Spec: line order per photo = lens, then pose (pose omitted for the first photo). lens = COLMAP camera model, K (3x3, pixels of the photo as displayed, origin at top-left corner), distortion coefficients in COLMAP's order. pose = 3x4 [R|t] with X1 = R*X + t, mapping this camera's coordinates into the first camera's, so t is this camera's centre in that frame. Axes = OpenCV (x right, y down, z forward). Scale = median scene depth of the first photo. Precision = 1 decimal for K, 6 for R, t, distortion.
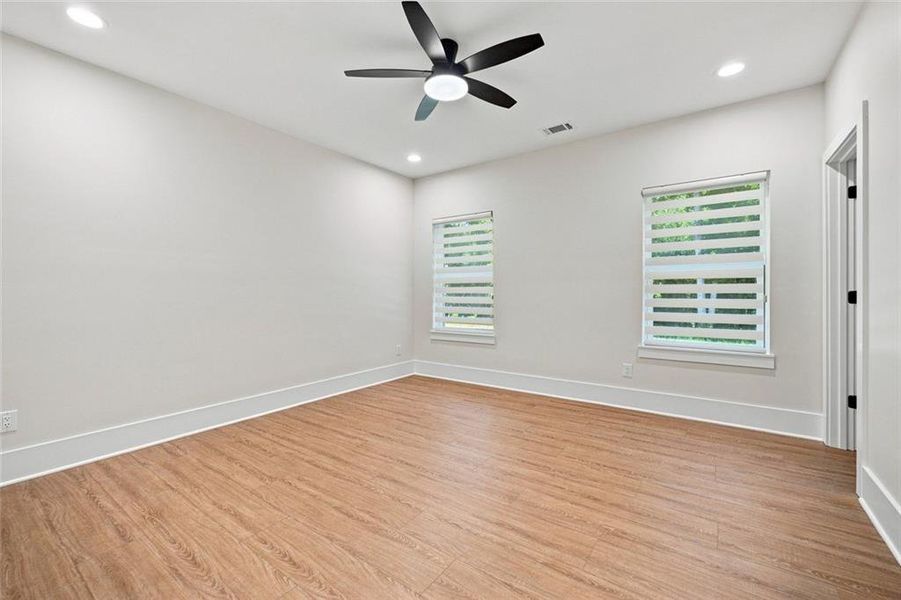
lens RADIAL K [[400.1, 0, 442.9], [0, 400.1, 290.4], [0, 0, 1]] dist [-0.001029, -0.000157]
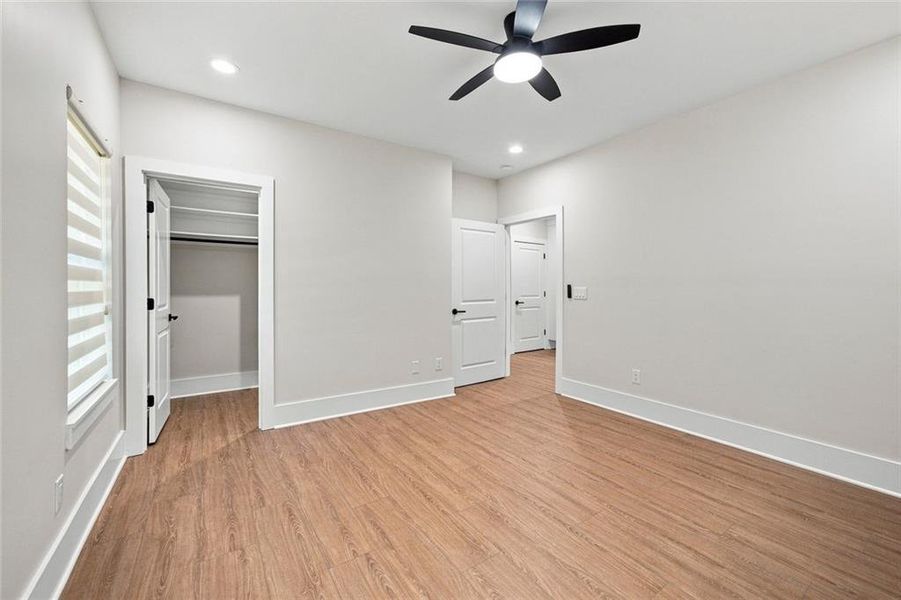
lens RADIAL K [[400.1, 0, 442.9], [0, 400.1, 290.4], [0, 0, 1]] dist [-0.001029, -0.000157]
pose [[-0.945286, -0.000362, 0.326243, -0.135683], [0.000797, 0.999994, 0.003417, -0.047092], [-0.326242, 0.003490, -0.945280, 2.060325]]
